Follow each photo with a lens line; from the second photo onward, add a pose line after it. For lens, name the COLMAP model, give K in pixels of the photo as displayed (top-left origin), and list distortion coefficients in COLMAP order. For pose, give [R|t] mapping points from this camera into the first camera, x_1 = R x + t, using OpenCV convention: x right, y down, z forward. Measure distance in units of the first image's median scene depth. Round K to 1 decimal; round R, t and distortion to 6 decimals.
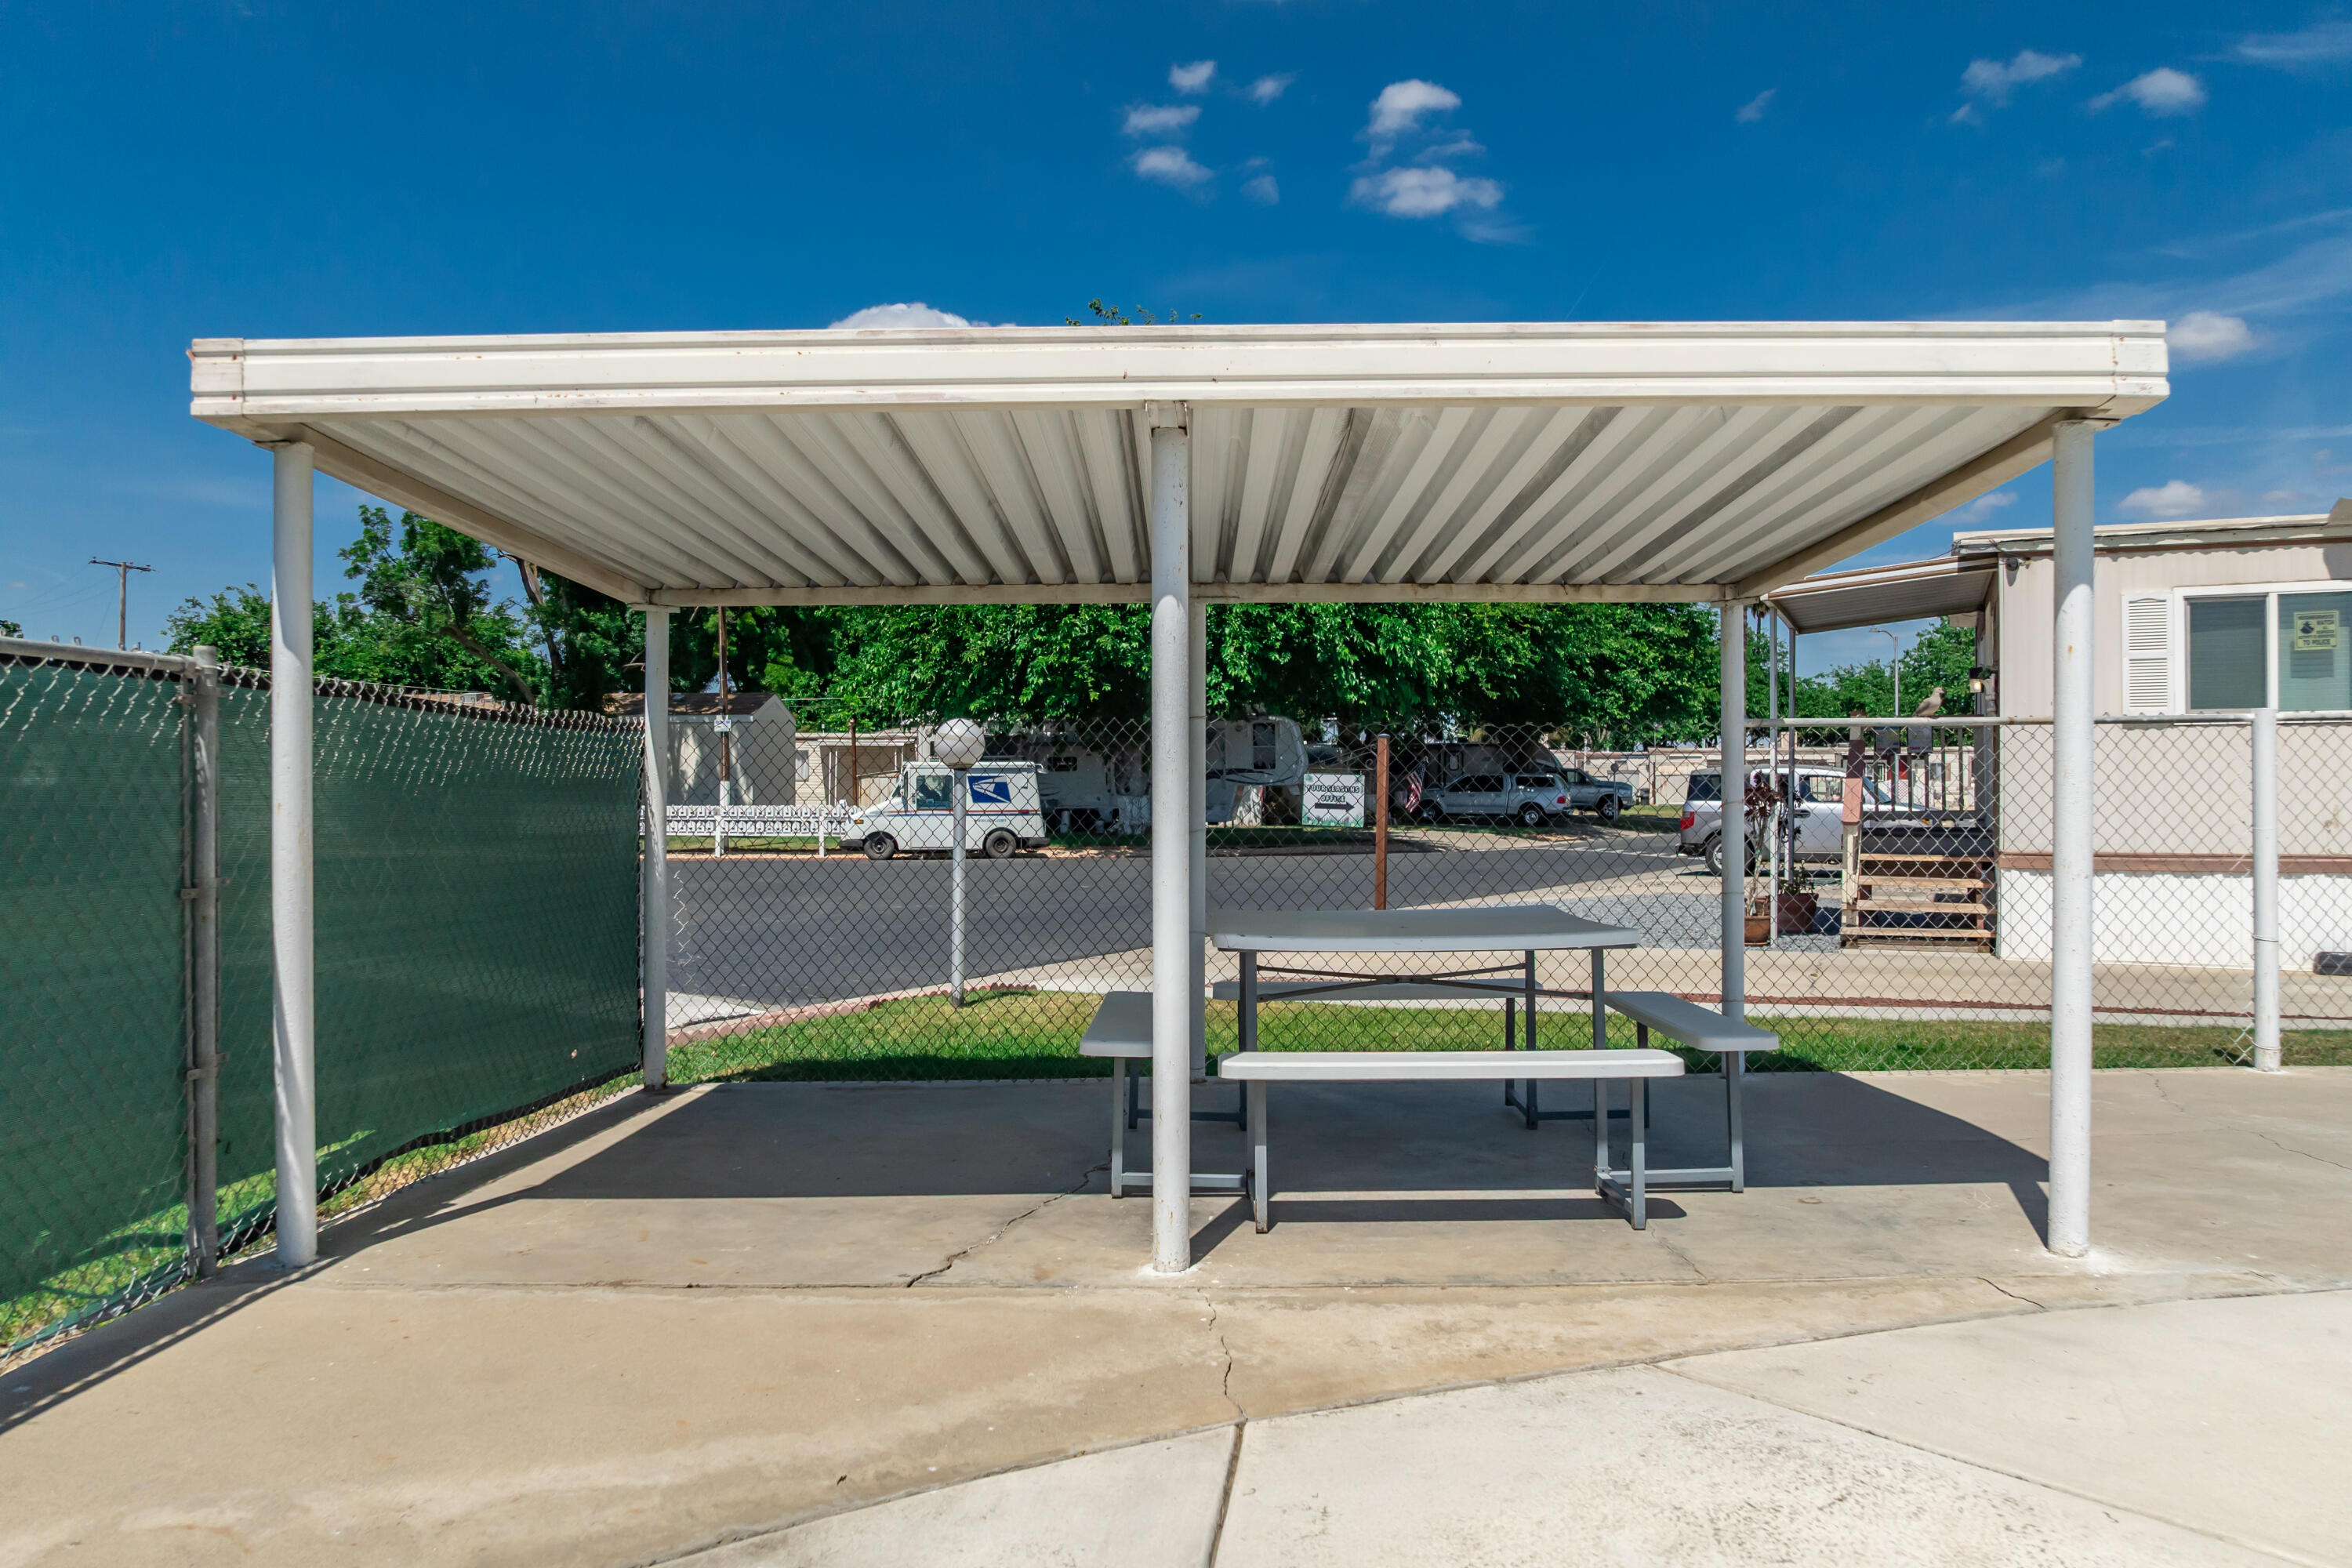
lens RADIAL K [[1657.2, 0, 1176.9], [0, 1657.2, 794.5], [0, 0, 1]] dist [-0.057251, 0.029368]
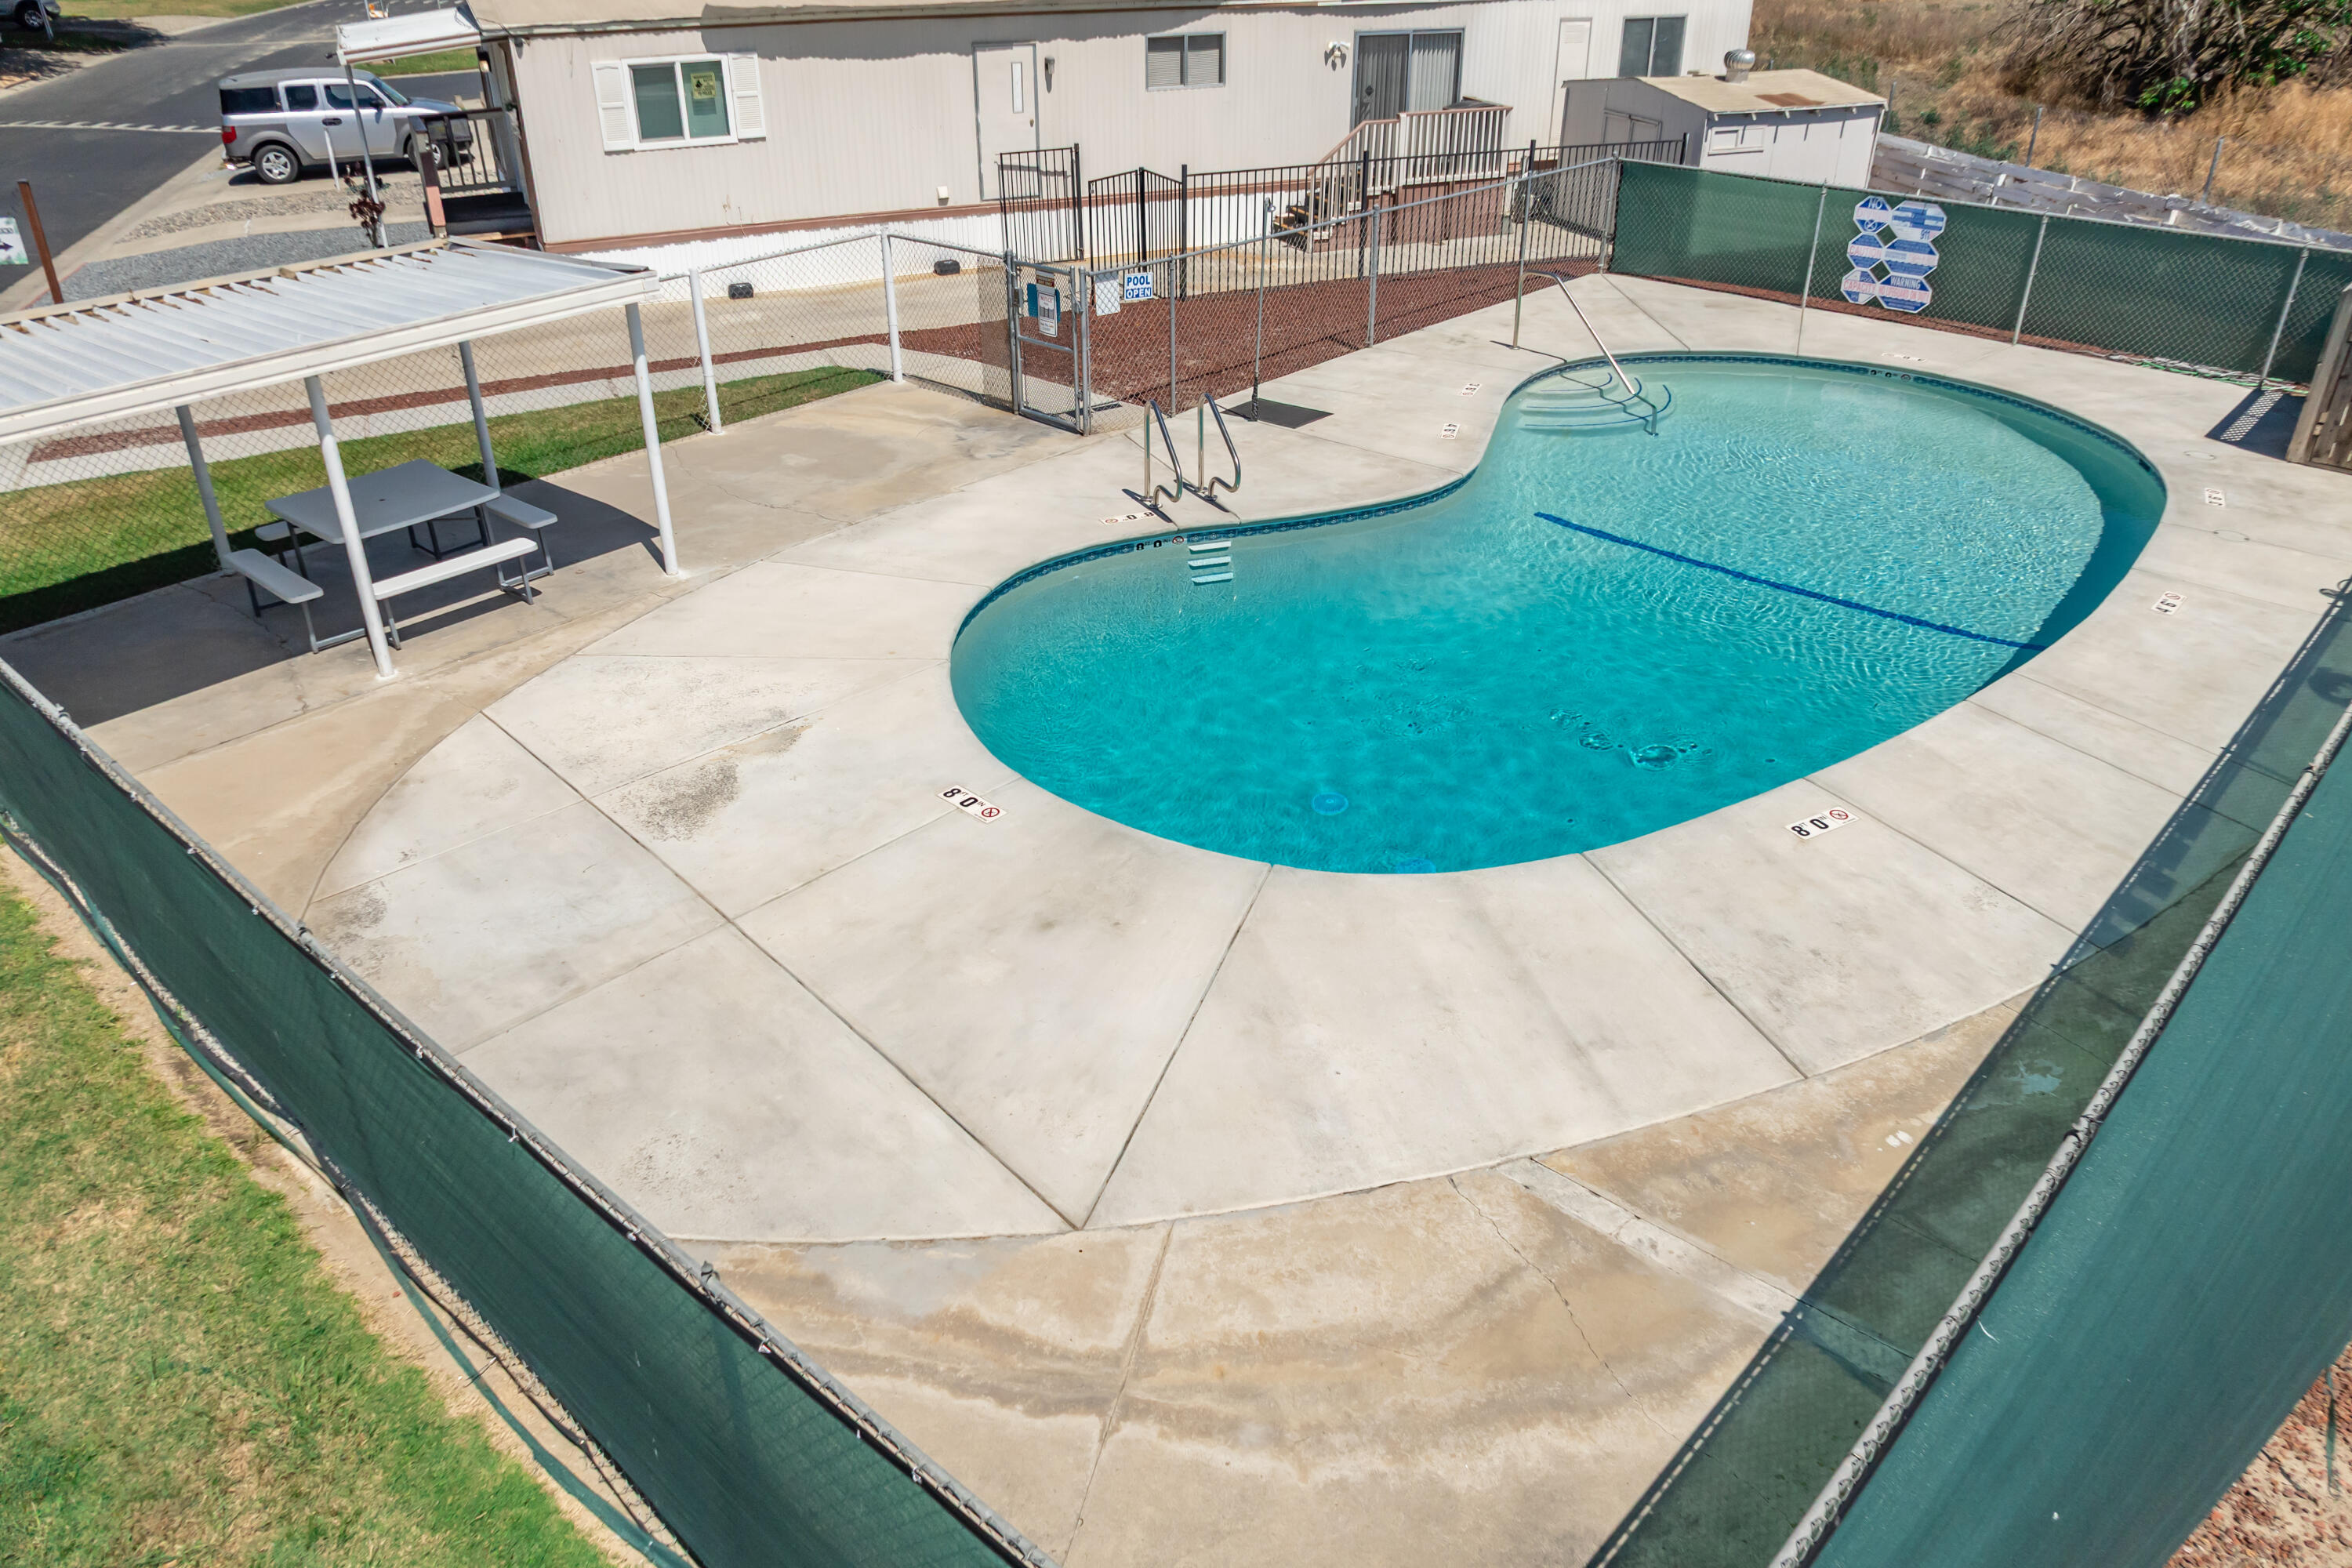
lens RADIAL K [[1657.2, 0, 1176.9], [0, 1657.2, 794.5], [0, 0, 1]] dist [-0.057251, 0.029368]
pose [[0.655058, -0.375522, 0.655654, -0.113668], [0.004622, 0.869726, 0.493512, -0.098624], [-0.755564, -0.320249, 0.571457, -0.180551]]
